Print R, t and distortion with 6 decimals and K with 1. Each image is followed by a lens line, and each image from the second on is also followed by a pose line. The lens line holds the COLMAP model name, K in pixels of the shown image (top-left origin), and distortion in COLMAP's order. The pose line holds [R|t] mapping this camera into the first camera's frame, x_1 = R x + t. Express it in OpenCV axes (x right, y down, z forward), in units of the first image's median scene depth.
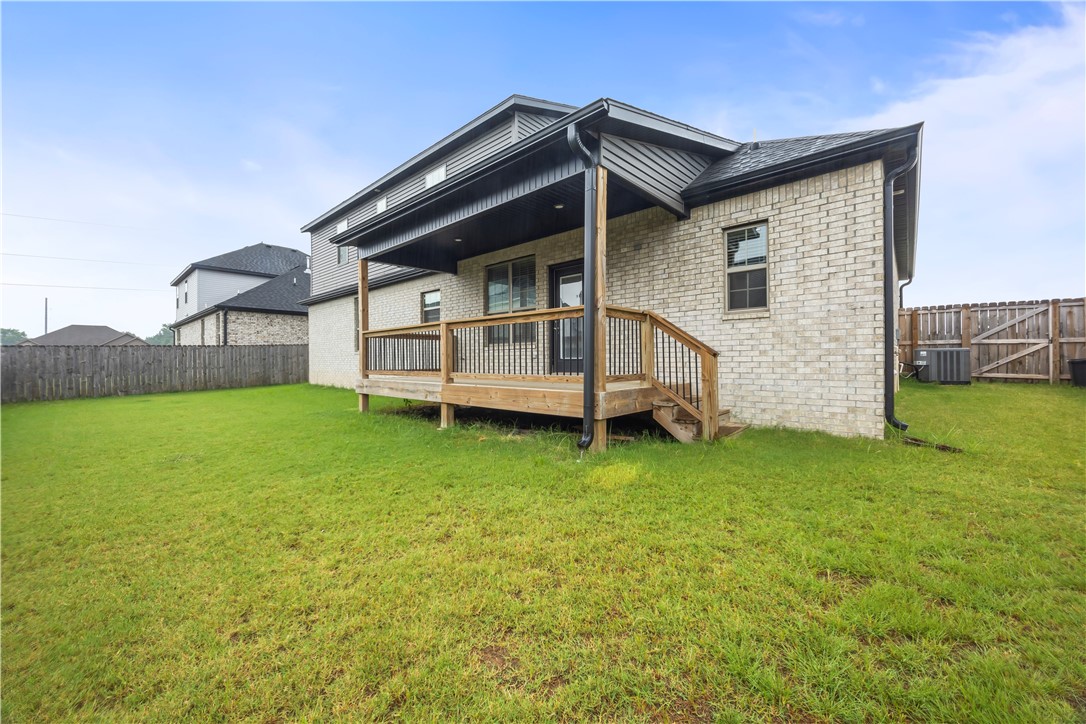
lens RADIAL K [[422.4, 0, 545.5], [0, 422.4, 361.0], [0, 0, 1]] dist [-0.003749, 0.000117]
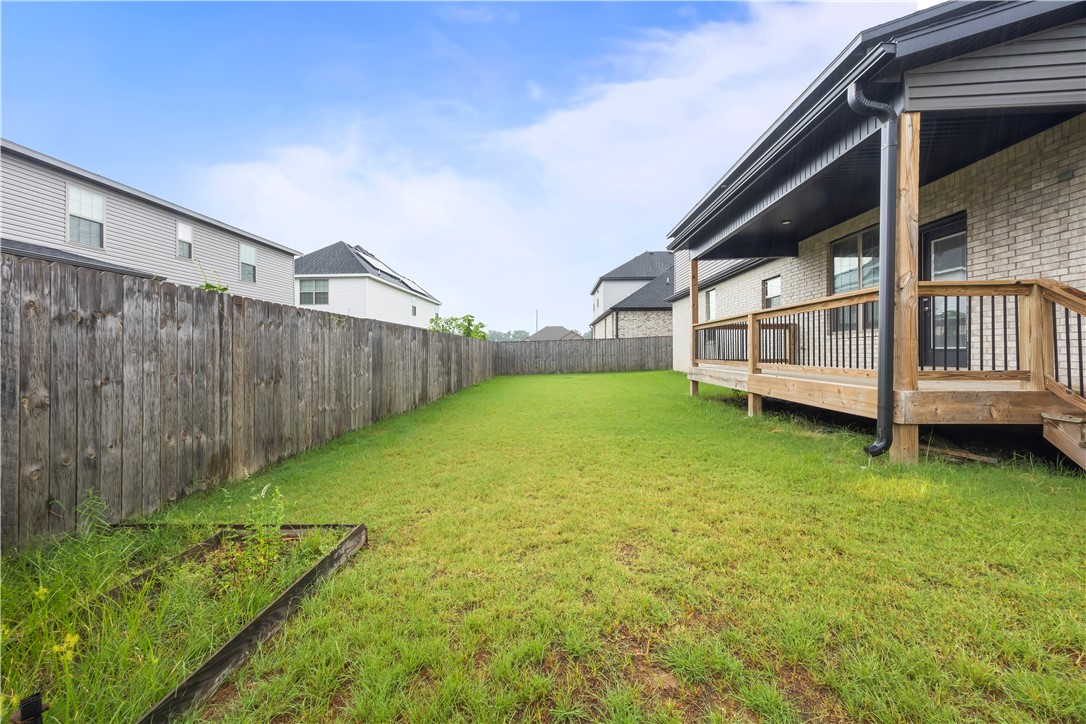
lens RADIAL K [[422.4, 0, 513.5], [0, 422.4, 350.6], [0, 0, 1]] dist [-0.003749, 0.000117]
pose [[0.599519, 0.001275, -0.800359, 0.200110], [-0.000297, 0.999999, 0.001370, -0.002667], [0.800360, -0.000584, 0.599519, -0.055935]]
